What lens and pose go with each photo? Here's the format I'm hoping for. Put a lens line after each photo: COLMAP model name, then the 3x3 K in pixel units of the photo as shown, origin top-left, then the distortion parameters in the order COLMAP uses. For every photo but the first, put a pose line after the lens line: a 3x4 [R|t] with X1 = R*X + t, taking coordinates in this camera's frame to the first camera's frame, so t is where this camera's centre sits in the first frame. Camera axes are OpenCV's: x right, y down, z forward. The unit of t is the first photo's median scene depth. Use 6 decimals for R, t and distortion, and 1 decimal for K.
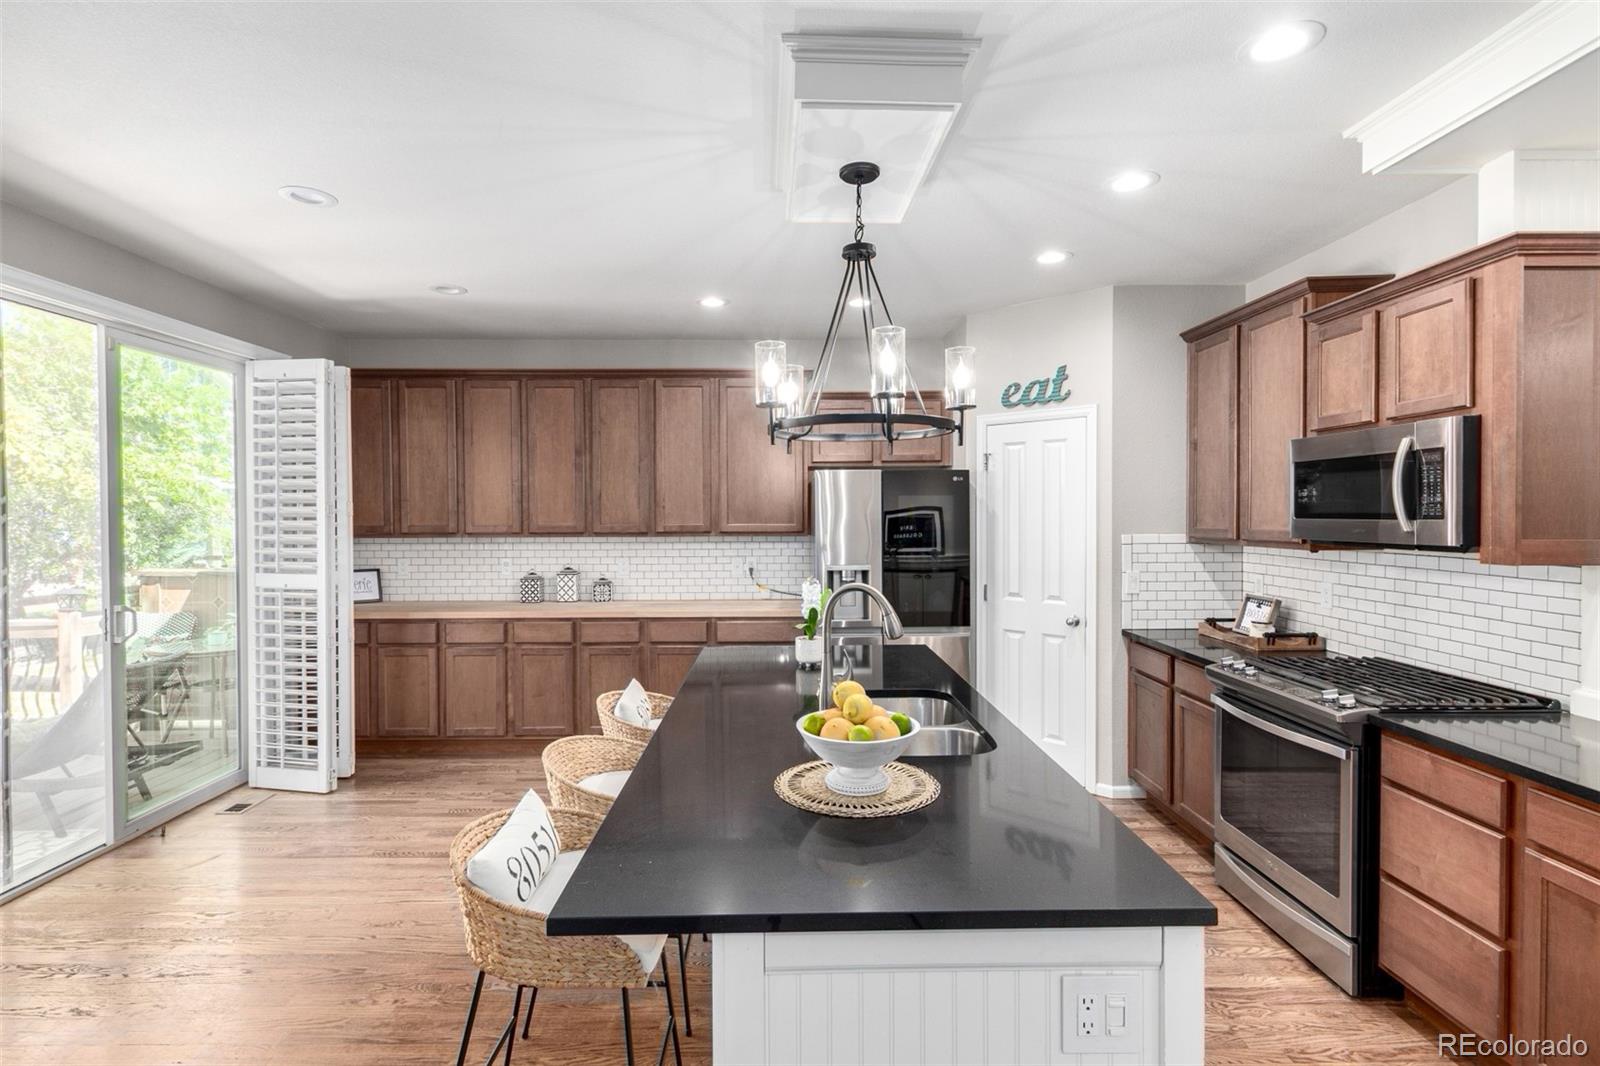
lens RADIAL K [[730.7, 0, 796.5], [0, 730.7, 528.8], [0, 0, 1]] dist [-0.001165, 0.001975]
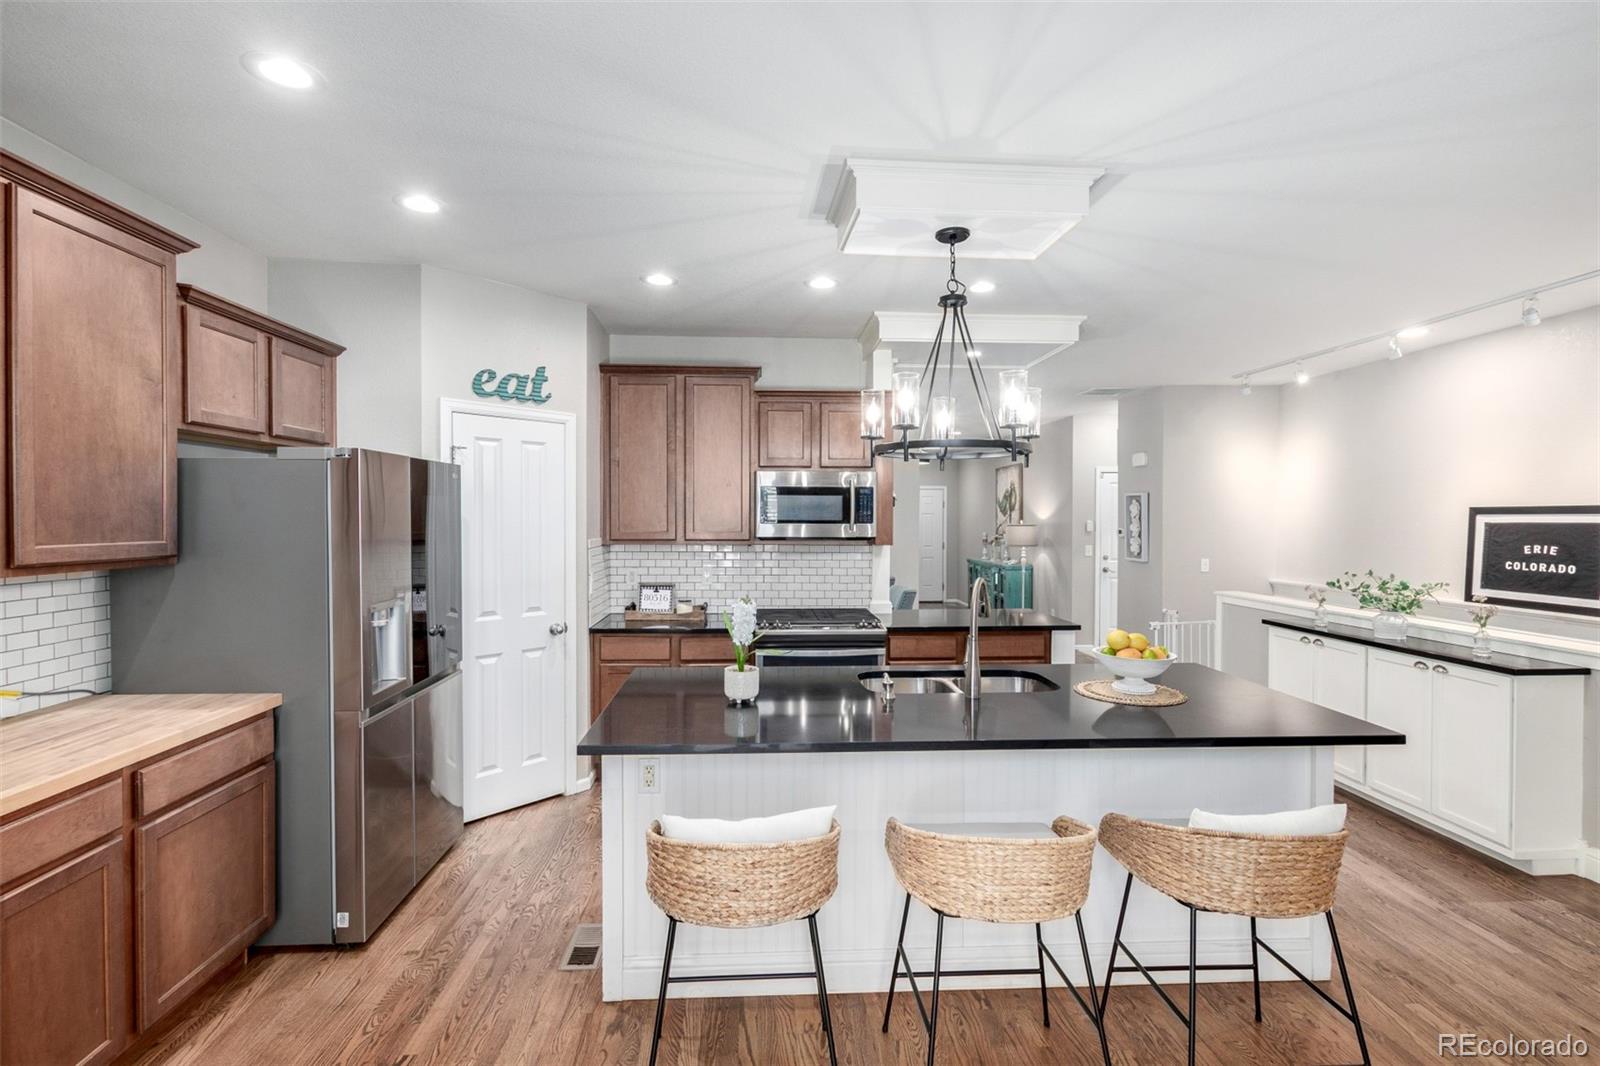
lens RADIAL K [[730.7, 0, 793.8], [0, 730.7, 524.5], [0, 0, 1]] dist [-0.001165, 0.001975]
pose [[-0.018677, -0.008106, 0.999793, -0.595204], [0.015309, 0.999848, 0.008393, -0.017671], [-0.999708, 0.015462, -0.018550, 0.676928]]
